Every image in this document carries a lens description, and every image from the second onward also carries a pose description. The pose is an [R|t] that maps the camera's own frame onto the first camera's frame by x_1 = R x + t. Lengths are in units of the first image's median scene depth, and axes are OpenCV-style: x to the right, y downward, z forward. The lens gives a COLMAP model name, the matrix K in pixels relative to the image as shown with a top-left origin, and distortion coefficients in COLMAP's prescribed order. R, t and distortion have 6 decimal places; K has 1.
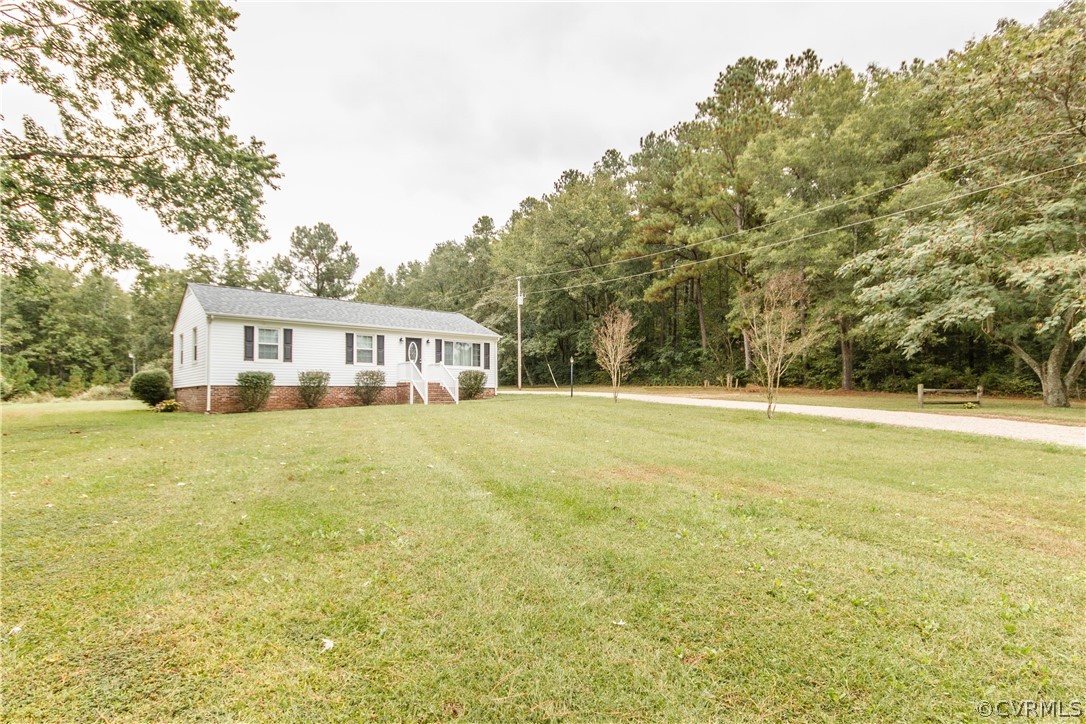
lens RADIAL K [[499.3, 0, 546.3], [0, 499.3, 381.5], [0, 0, 1]] dist [0.002338, 0.001456]
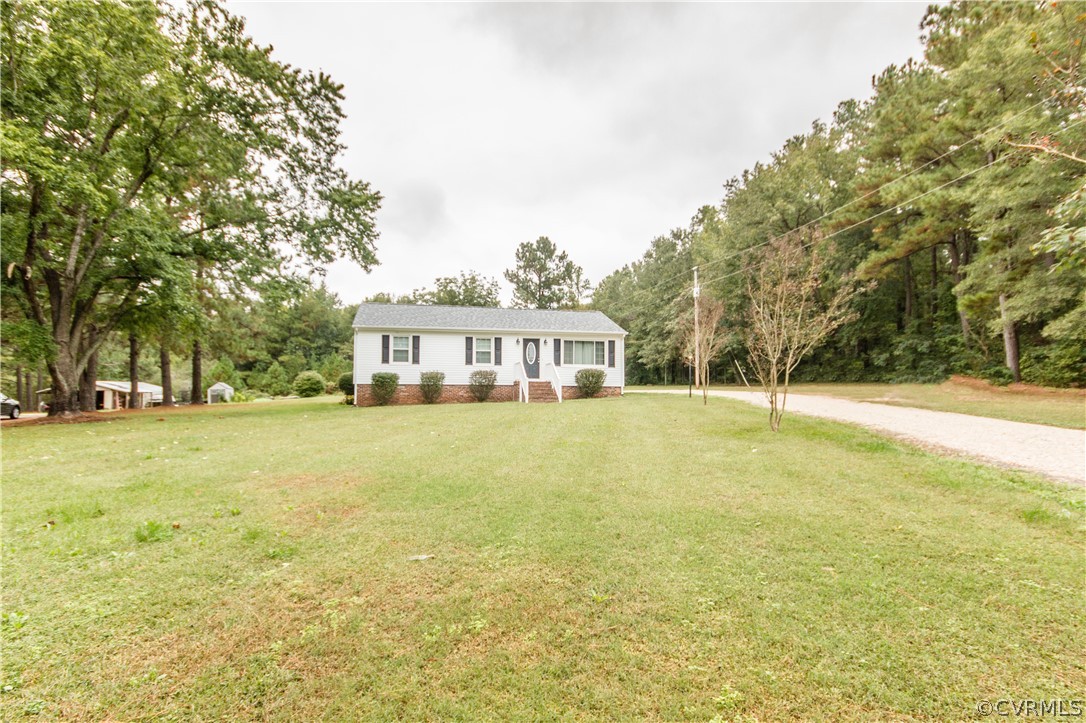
lens RADIAL K [[499.3, 0, 546.3], [0, 499.3, 381.0], [0, 0, 1]] dist [0.002338, 0.001456]
pose [[0.880536, -0.001972, -0.473976, 0.240186], [0.003093, 0.999994, 0.001586, -0.000007], [0.473970, -0.002863, 0.880536, 0.086133]]
